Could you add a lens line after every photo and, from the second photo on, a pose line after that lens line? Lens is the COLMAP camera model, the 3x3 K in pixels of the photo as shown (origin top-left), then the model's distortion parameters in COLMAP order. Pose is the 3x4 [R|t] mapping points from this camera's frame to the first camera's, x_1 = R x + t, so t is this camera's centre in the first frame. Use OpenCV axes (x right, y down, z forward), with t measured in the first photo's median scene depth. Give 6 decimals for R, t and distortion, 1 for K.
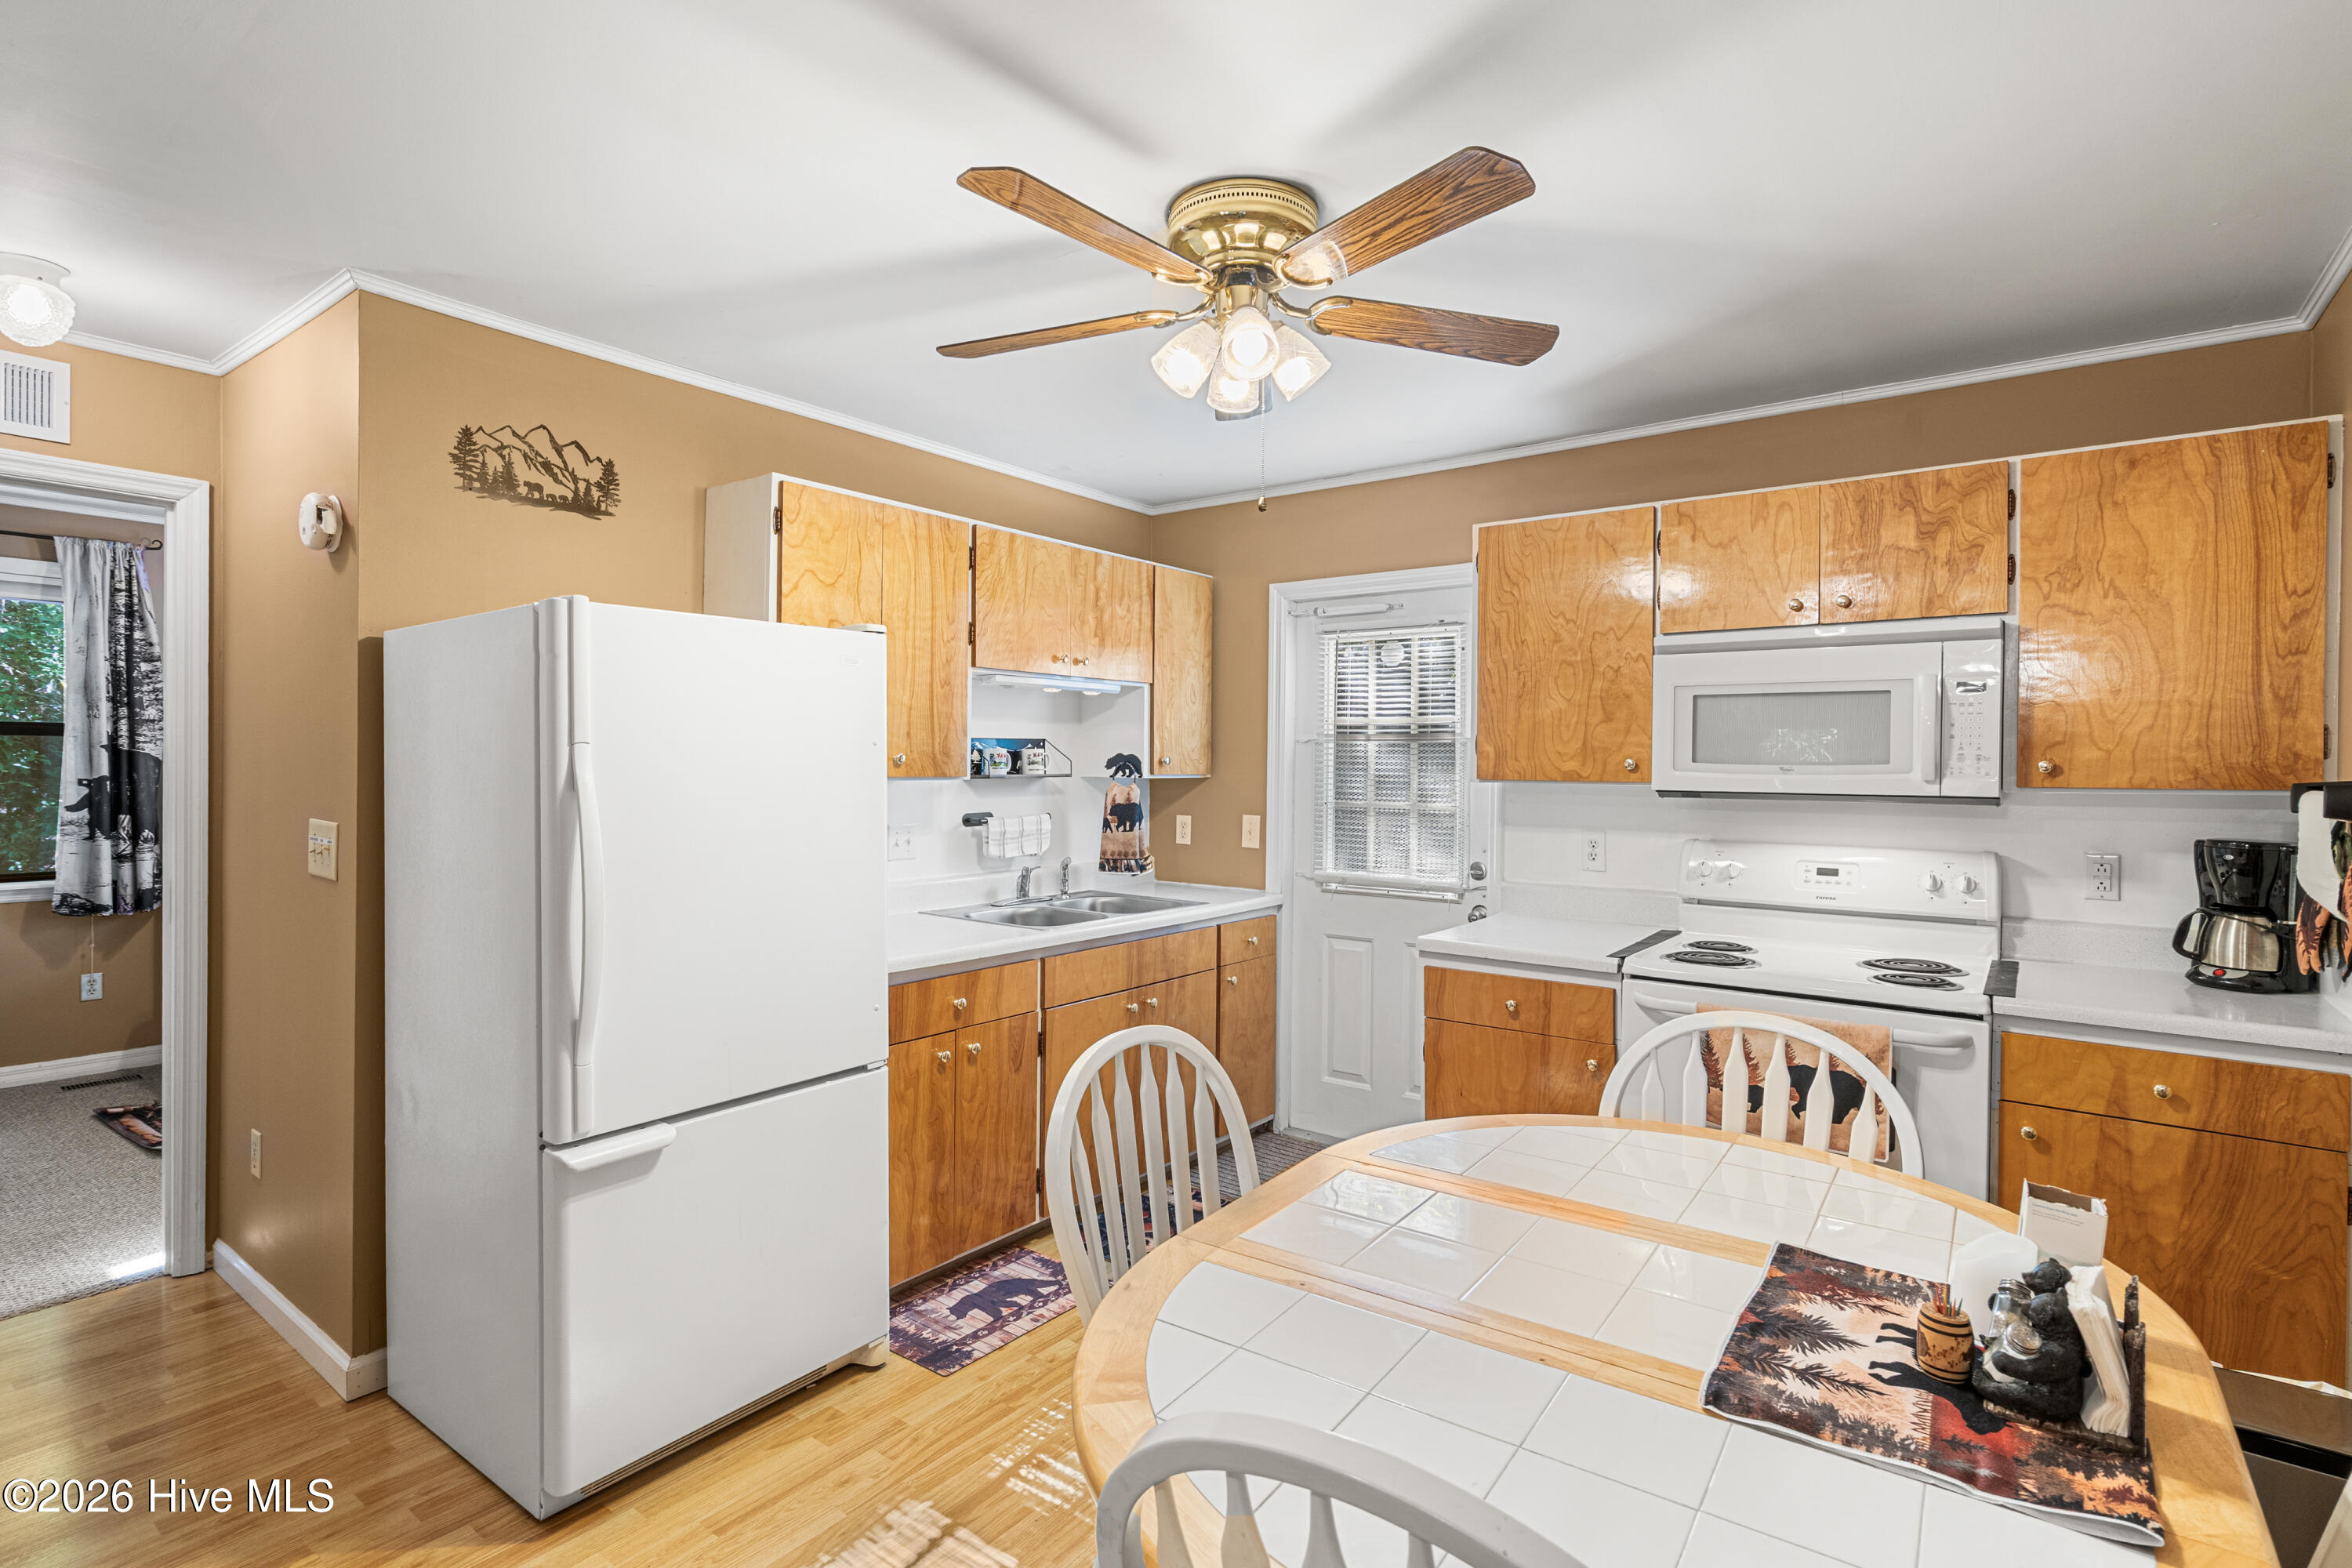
lens RADIAL K [[1142.2, 0, 1168.3], [0, 1142.2, 773.5], [0, 0, 1]] dist [-0.001728, 0.002082]
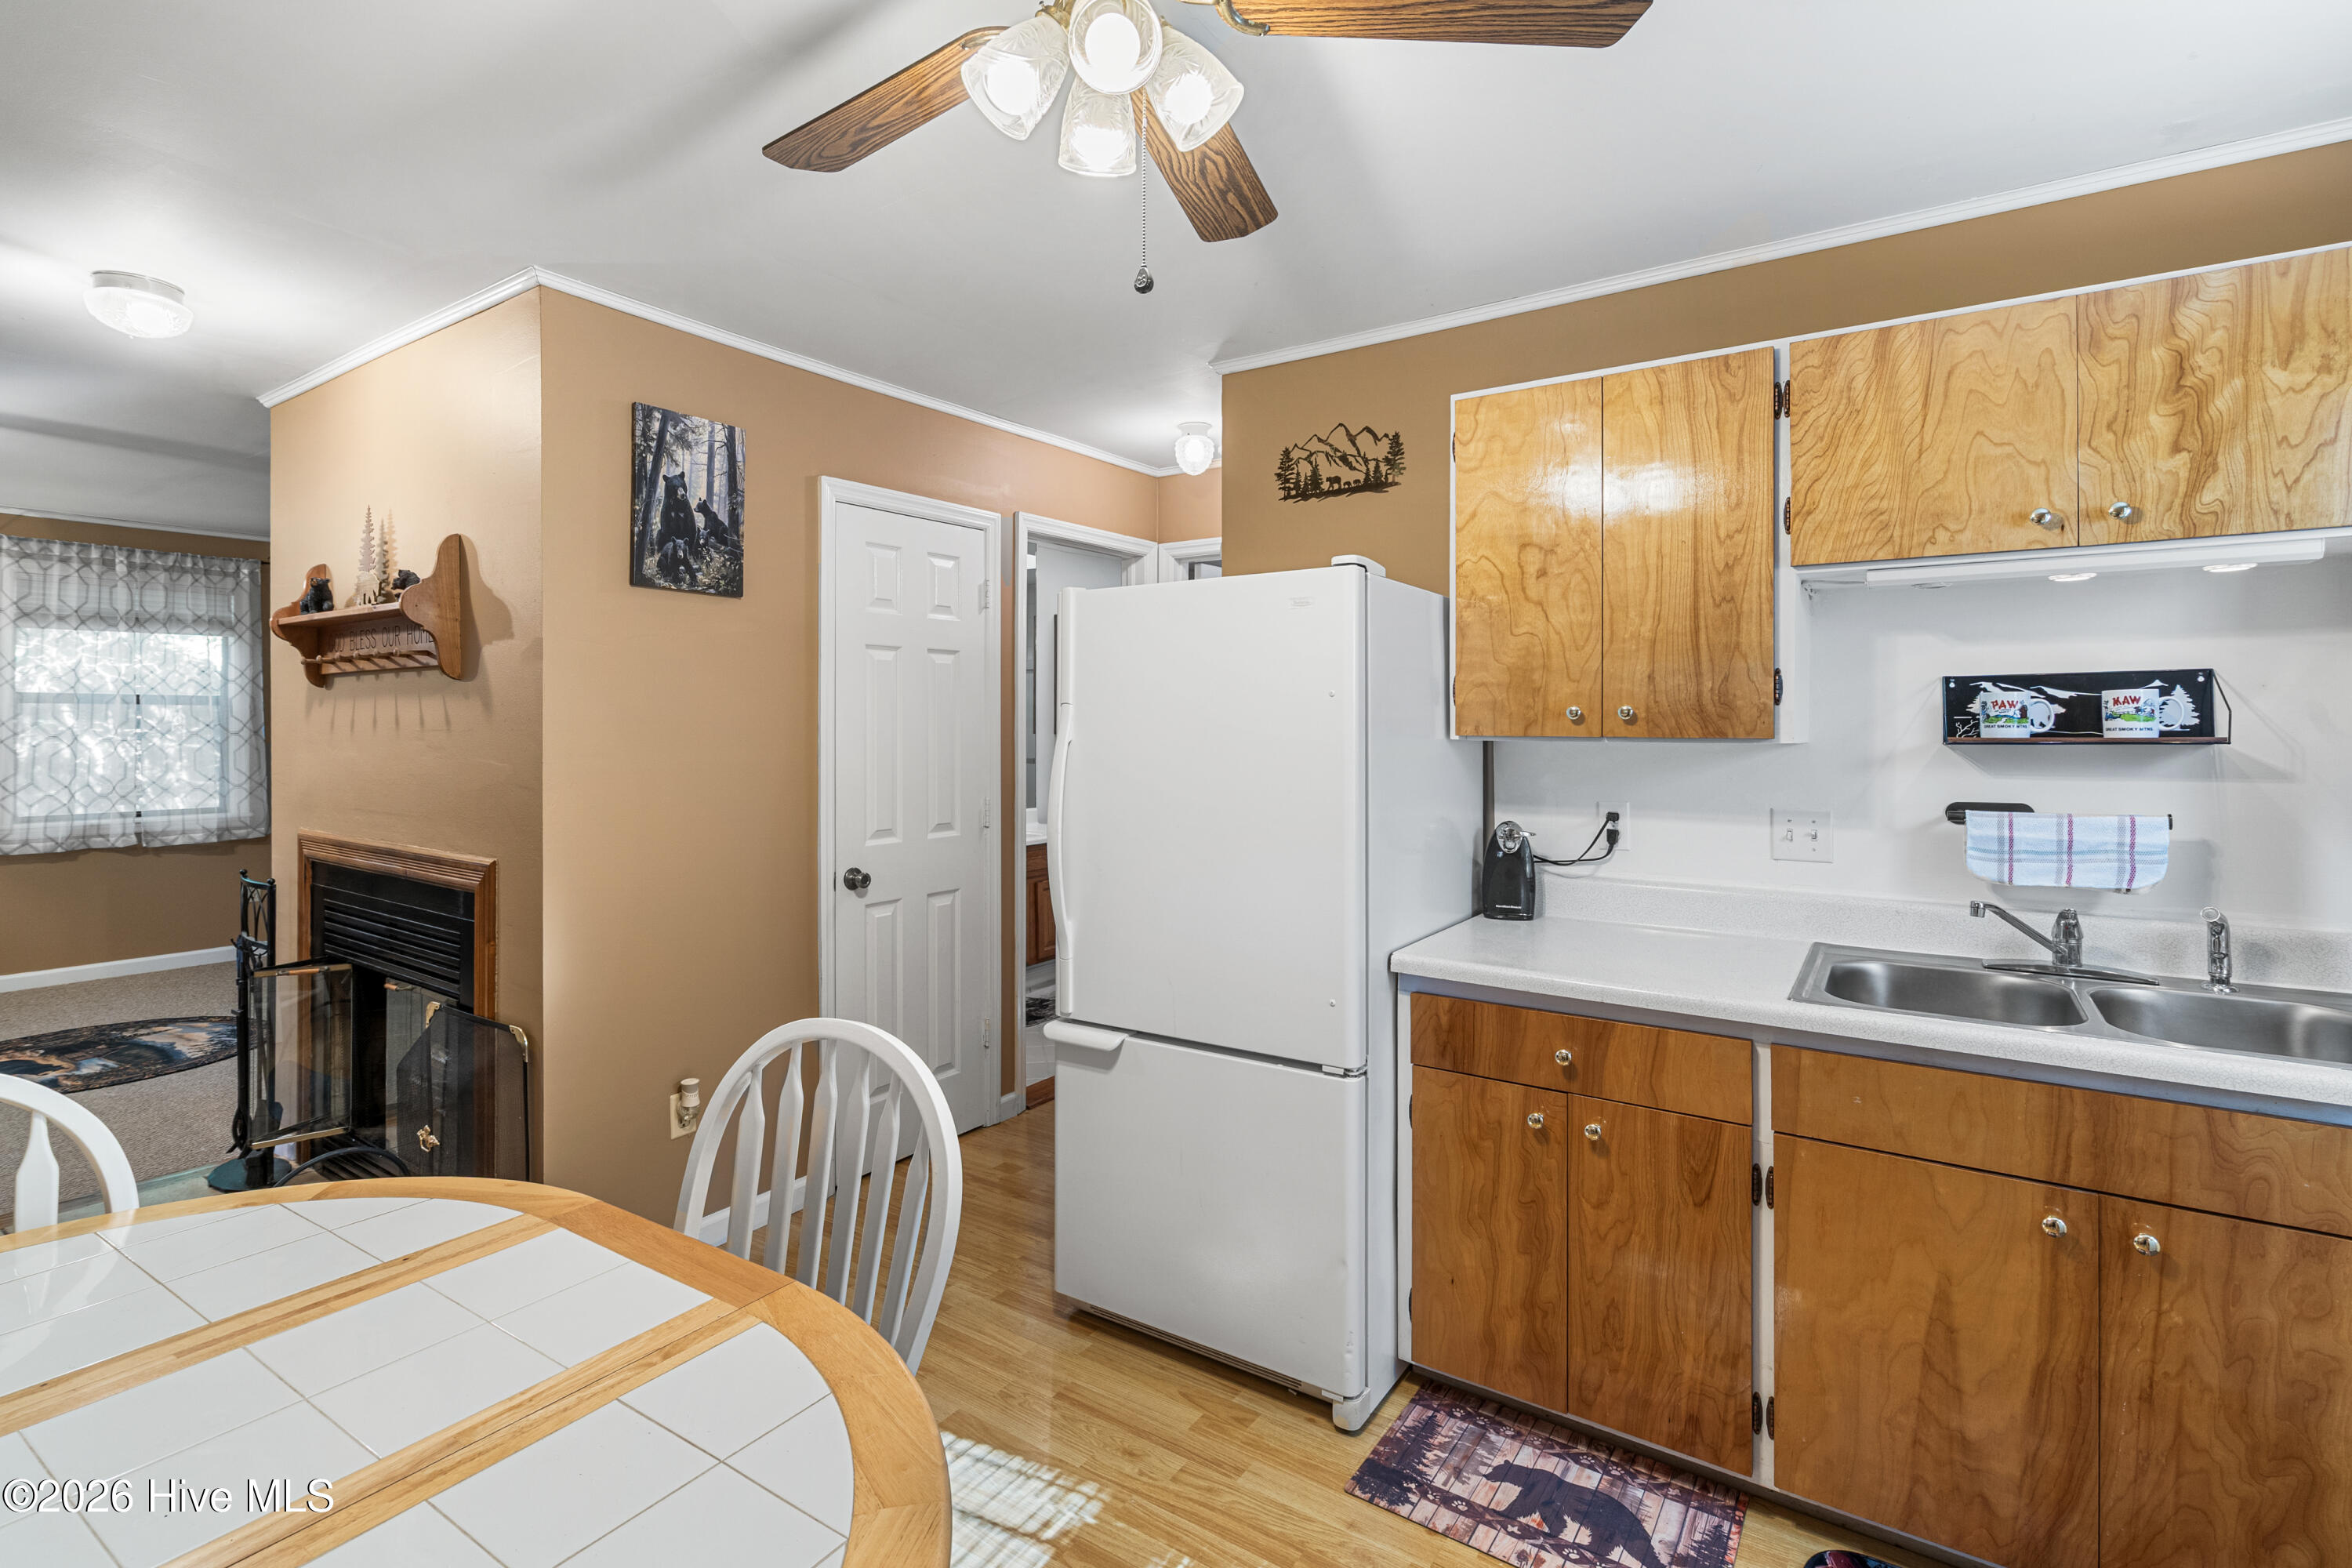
lens RADIAL K [[1075.3, 0, 1155.3], [0, 1075.3, 722.7], [0, 0, 1]] dist [-0.002033, 0.000099]
pose [[0.057380, -0.008742, -0.998314, 0.539884], [-0.009839, 0.999908, -0.009321, 0.004026], [0.998304, 0.010358, 0.057289, 0.812186]]
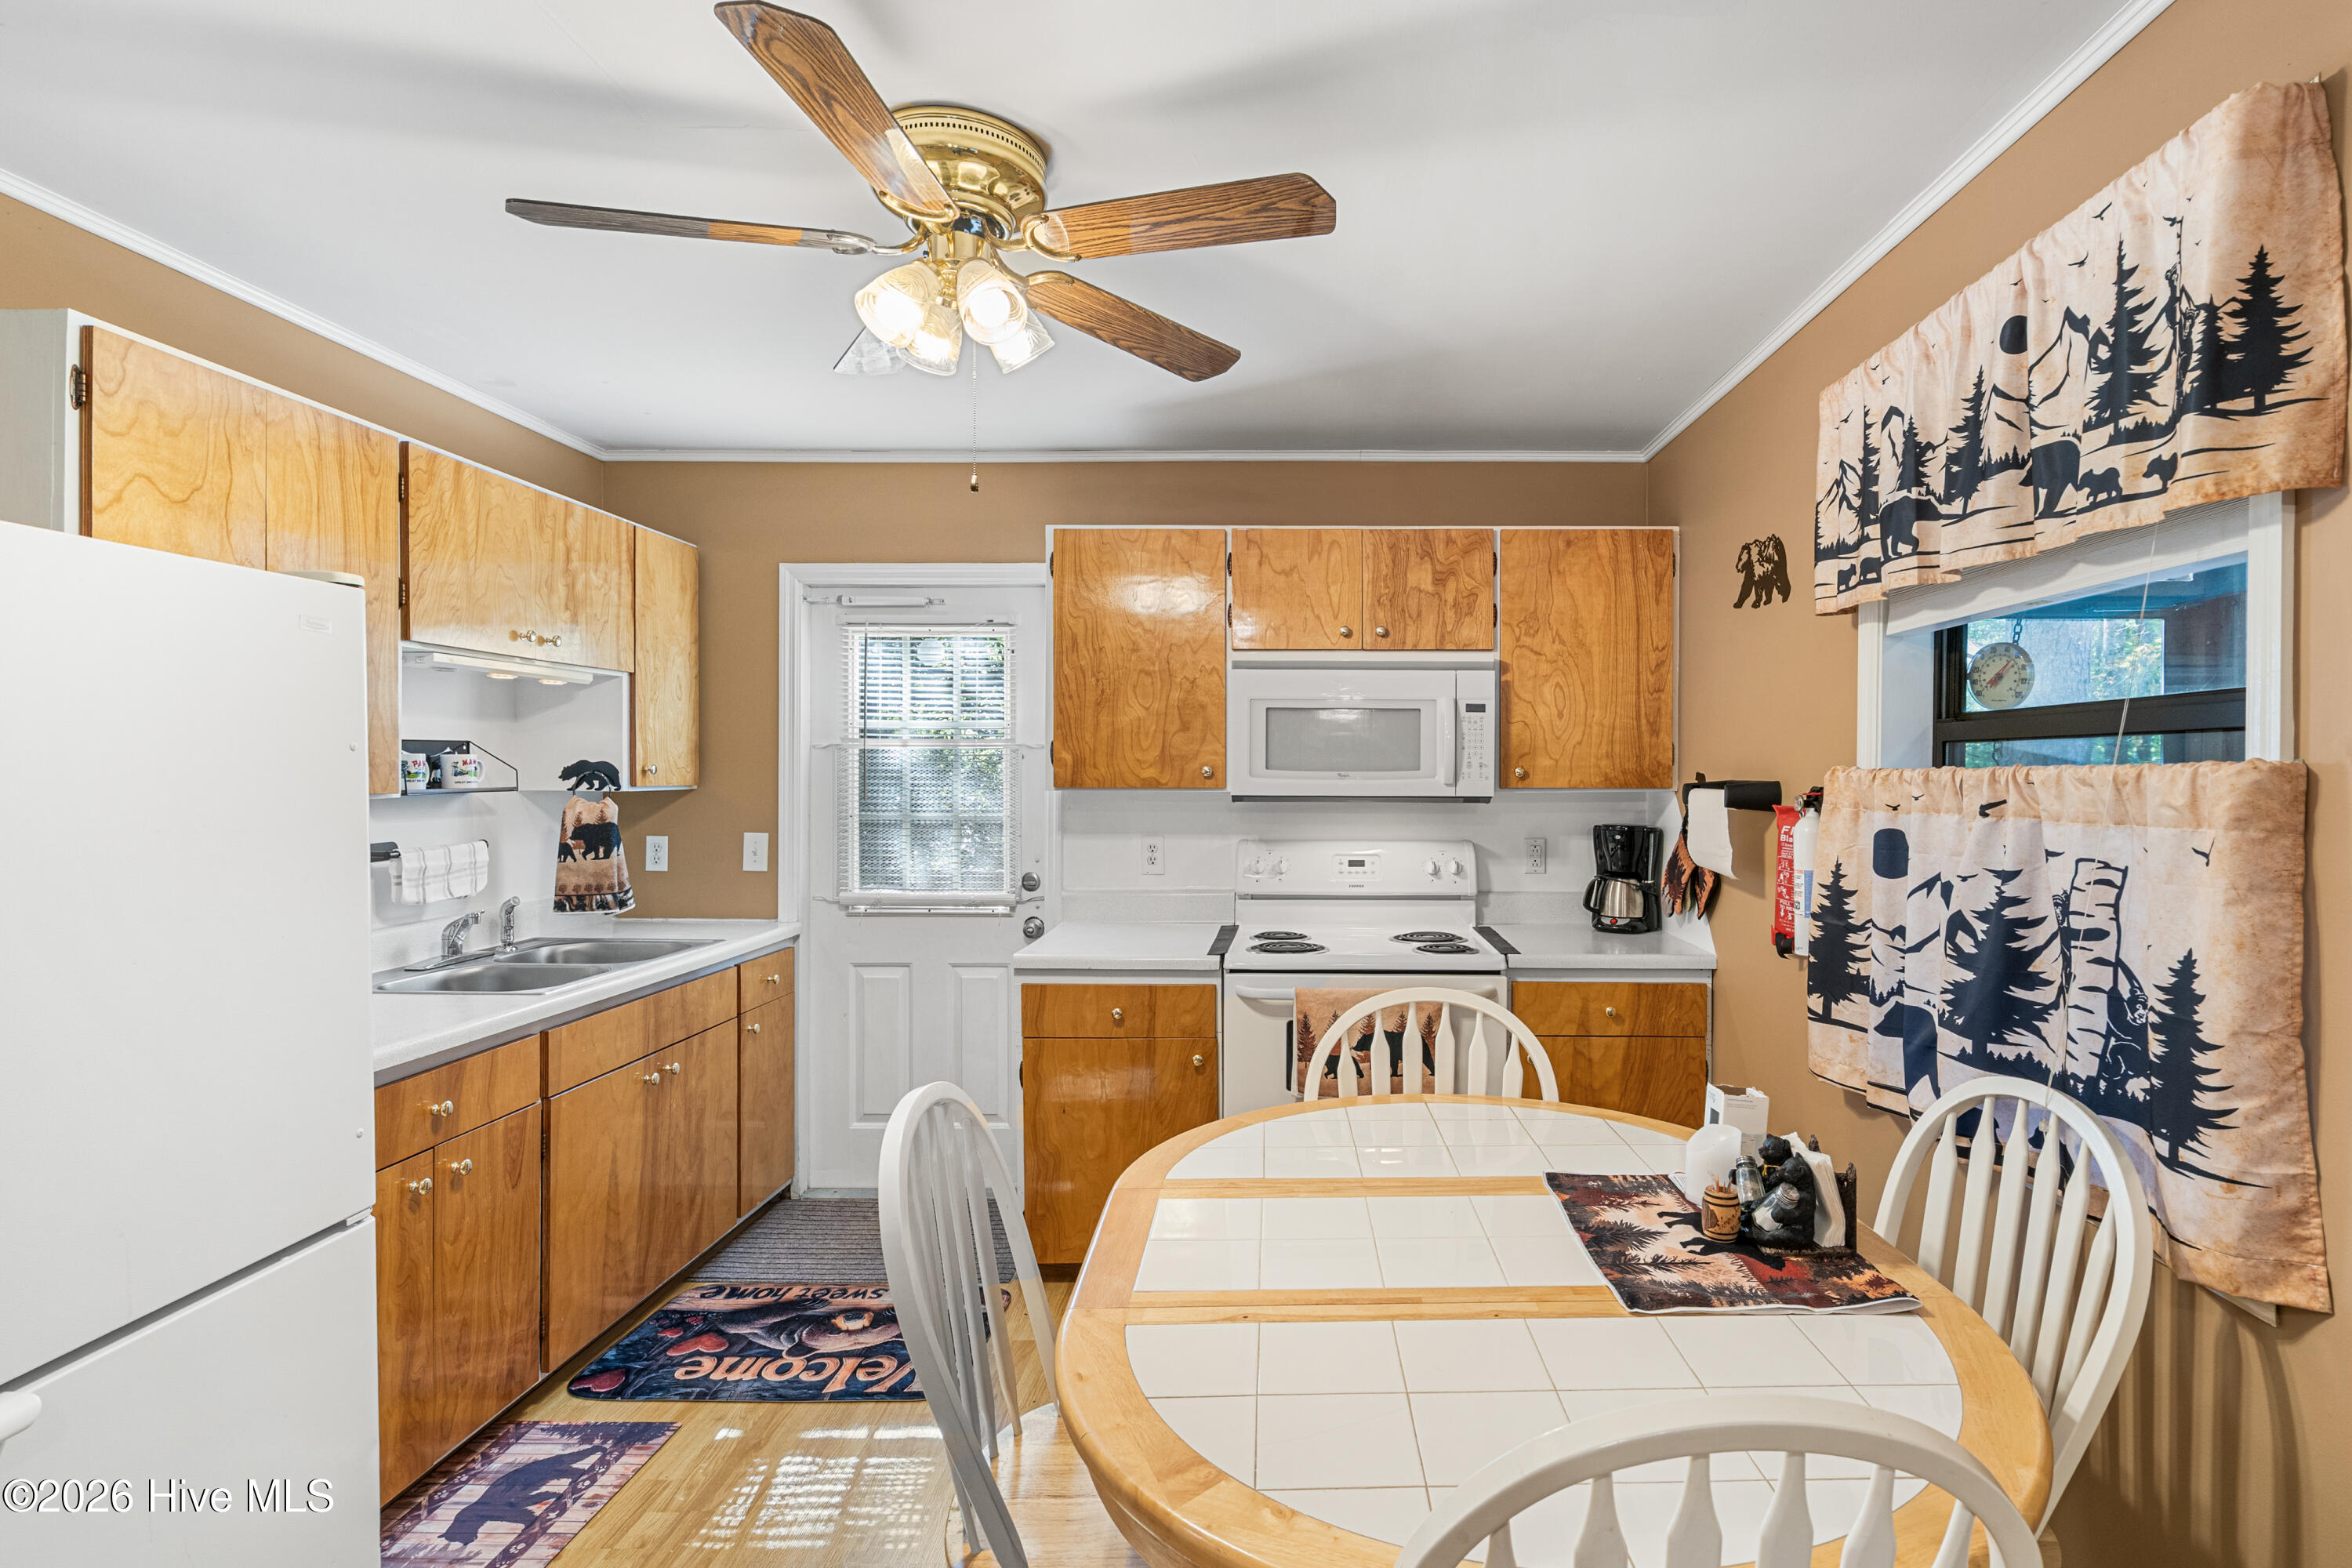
lens RADIAL K [[1183.6, 0, 1293.8], [0, 1183.6, 782.0], [0, 0, 1]] dist [-0.004520, 0.003810]
pose [[0.796079, -0.010614, 0.605099, -0.234168], [0.008821, 0.999943, 0.005935, -0.004746], [-0.605128, 0.000613, 0.796128, 0.094889]]
